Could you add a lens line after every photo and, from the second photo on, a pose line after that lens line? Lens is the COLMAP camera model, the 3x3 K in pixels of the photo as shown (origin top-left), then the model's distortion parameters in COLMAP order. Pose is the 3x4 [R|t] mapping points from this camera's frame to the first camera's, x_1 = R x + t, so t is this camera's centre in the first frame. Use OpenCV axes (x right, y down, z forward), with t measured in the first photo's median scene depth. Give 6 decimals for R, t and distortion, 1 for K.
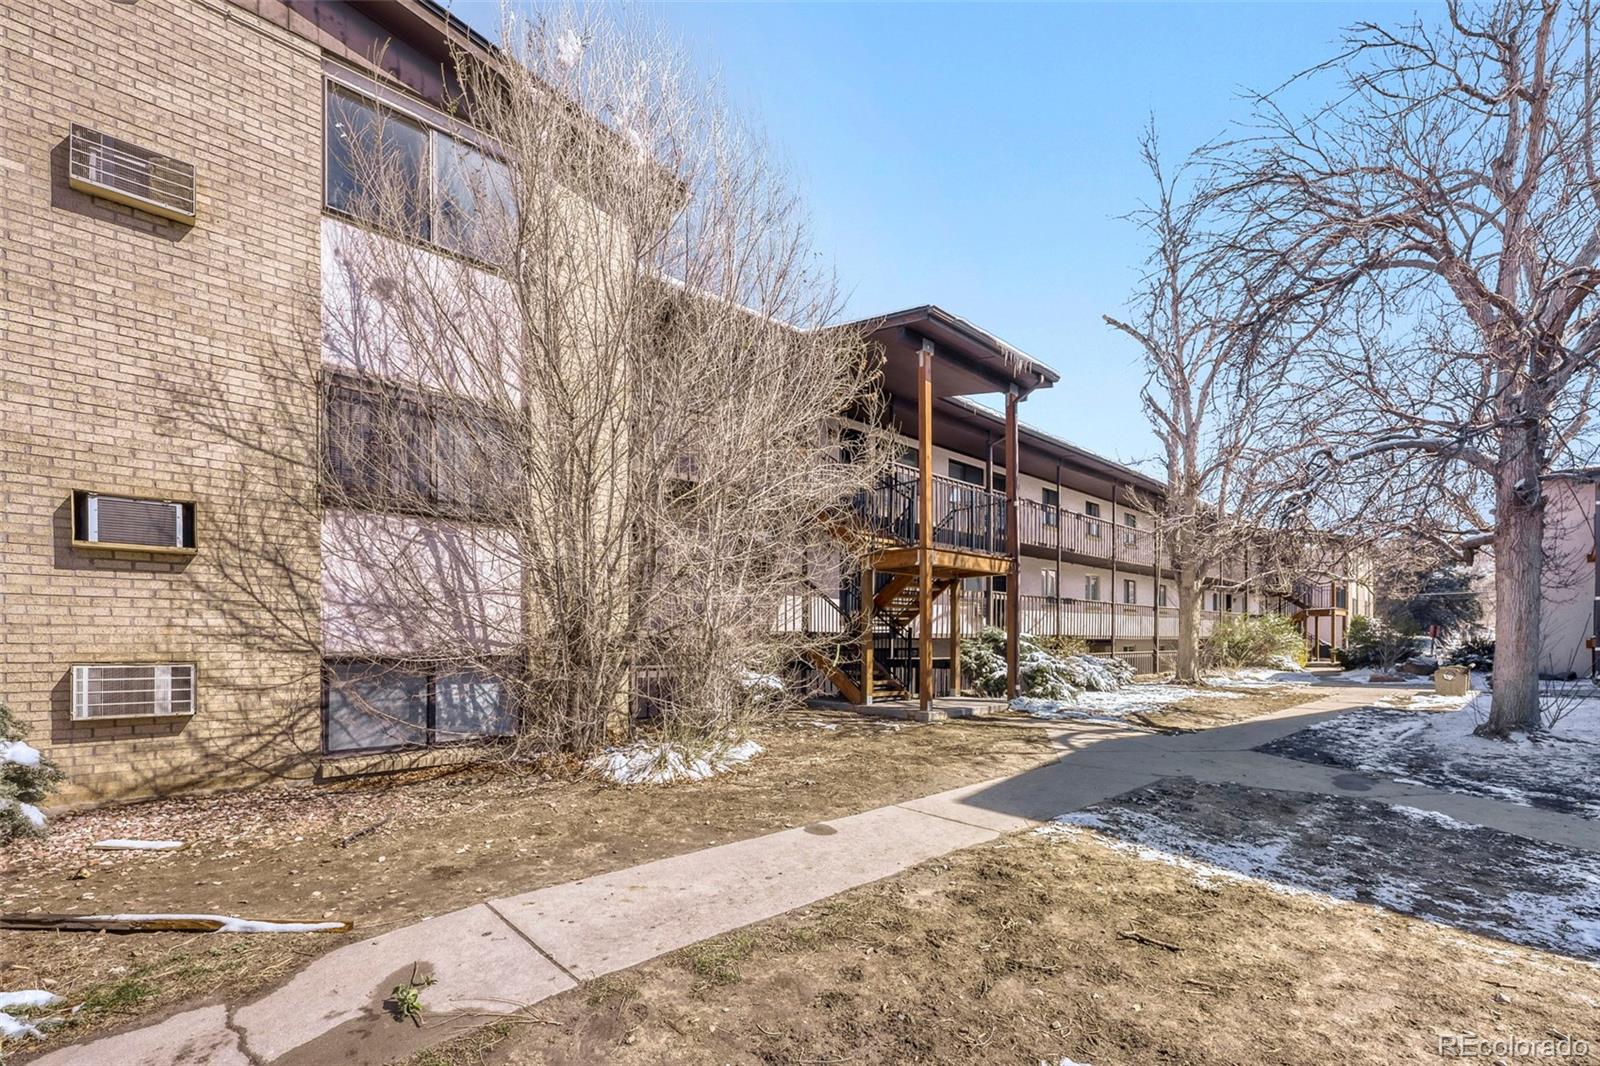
lens RADIAL K [[655.4, 0, 795.1], [0, 655.4, 535.7], [0, 0, 1]] dist [-0.000368, -0.000114]
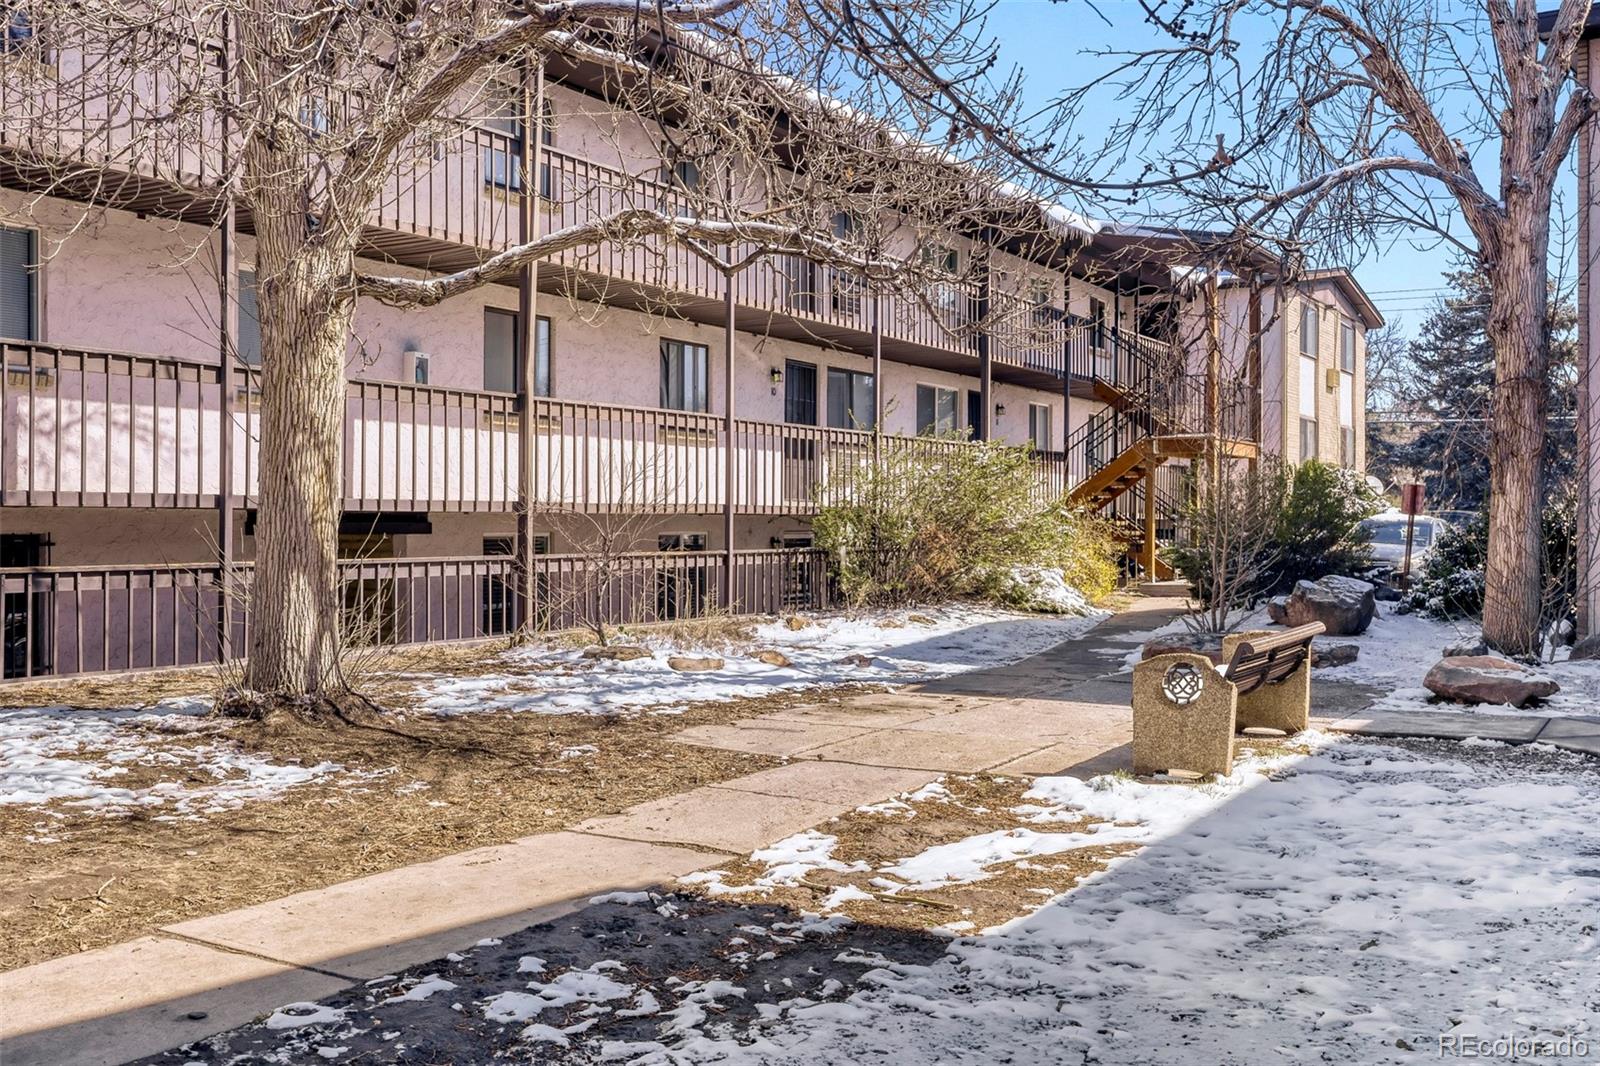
lens RADIAL K [[1564.9, 0, 800.0], [0, 1564.9, 533.0], [0, 0, 1]] dist [0.001971, 0.000398]
pose [[0.951419, 0.008553, 0.307780, 0.358416], [-0.060932, 0.985075, 0.160980, 0.040763], [-0.301810, -0.171913, 0.937740, 0.267964]]
